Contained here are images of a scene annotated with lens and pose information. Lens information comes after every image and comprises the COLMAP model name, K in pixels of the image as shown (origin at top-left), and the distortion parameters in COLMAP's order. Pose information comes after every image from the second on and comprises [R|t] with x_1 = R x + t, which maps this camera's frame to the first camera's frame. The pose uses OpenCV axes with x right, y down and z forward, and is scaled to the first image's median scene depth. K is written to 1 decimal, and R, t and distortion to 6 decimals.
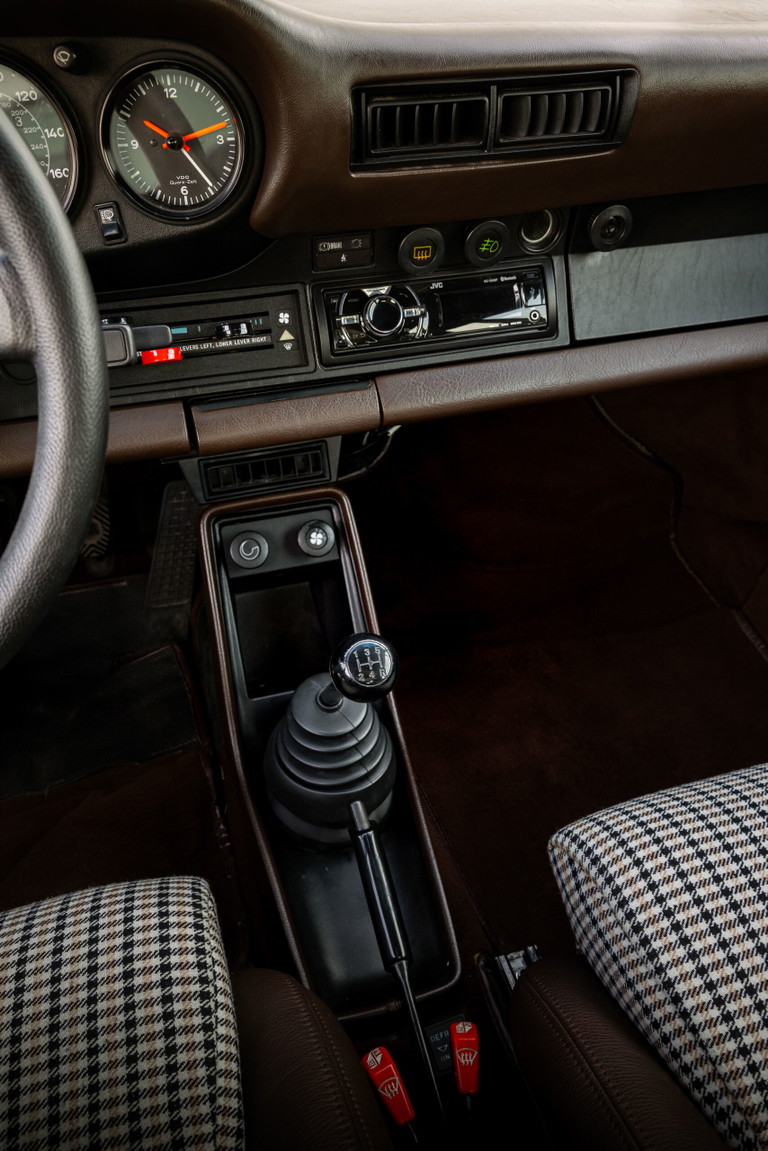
lens RADIAL K [[848.3, 0, 375.7], [0, 848.3, 575.4], [0, 0, 1]] dist [-0.008419, 0.000038]
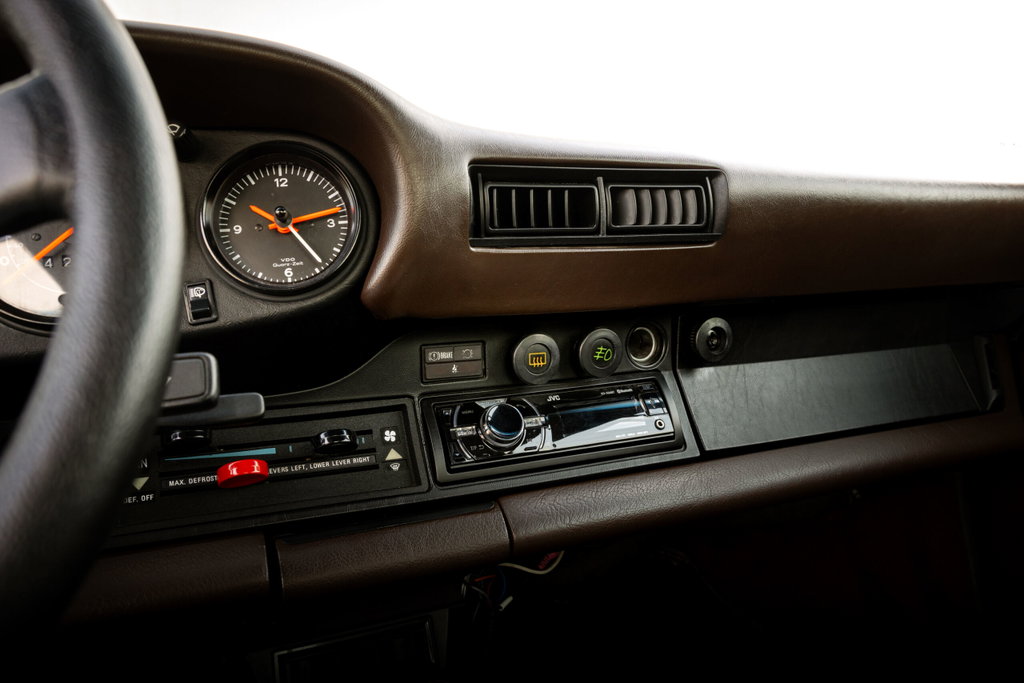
lens RADIAL K [[754.7, 0, 508.6], [0, 754.7, 339.2], [0, 0, 1]] dist [-0.008419, 0.000038]
pose [[0.989443, -0.055115, 0.134031, -0.086064], [0.124545, 0.796269, -0.591984, 0.092142], [-0.074098, 0.602427, 0.794727, 0.312966]]
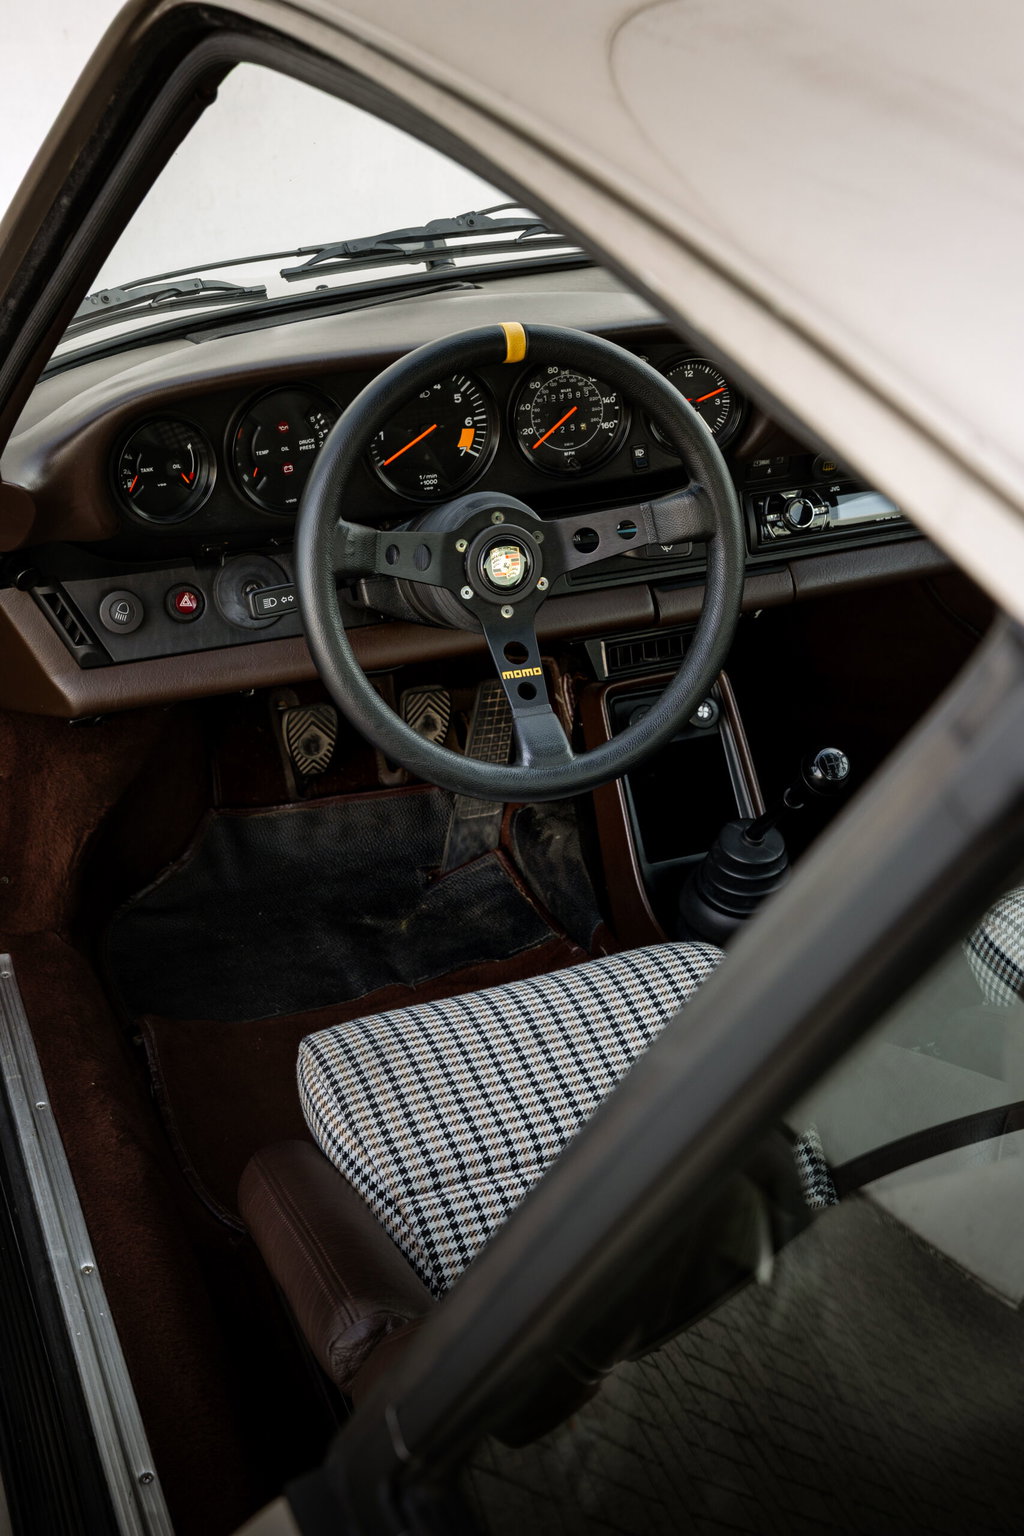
lens RADIAL K [[1740.8, 0, 508.8], [0, 1740.8, 781.9], [0, 0, 1]] dist [0.020703, 0.000000]
pose [[0.995620, -0.030489, 0.088384, -0.658327], [0.039959, 0.993409, -0.107435, 0.349223], [-0.084526, 0.110496, 0.990276, -1.479583]]
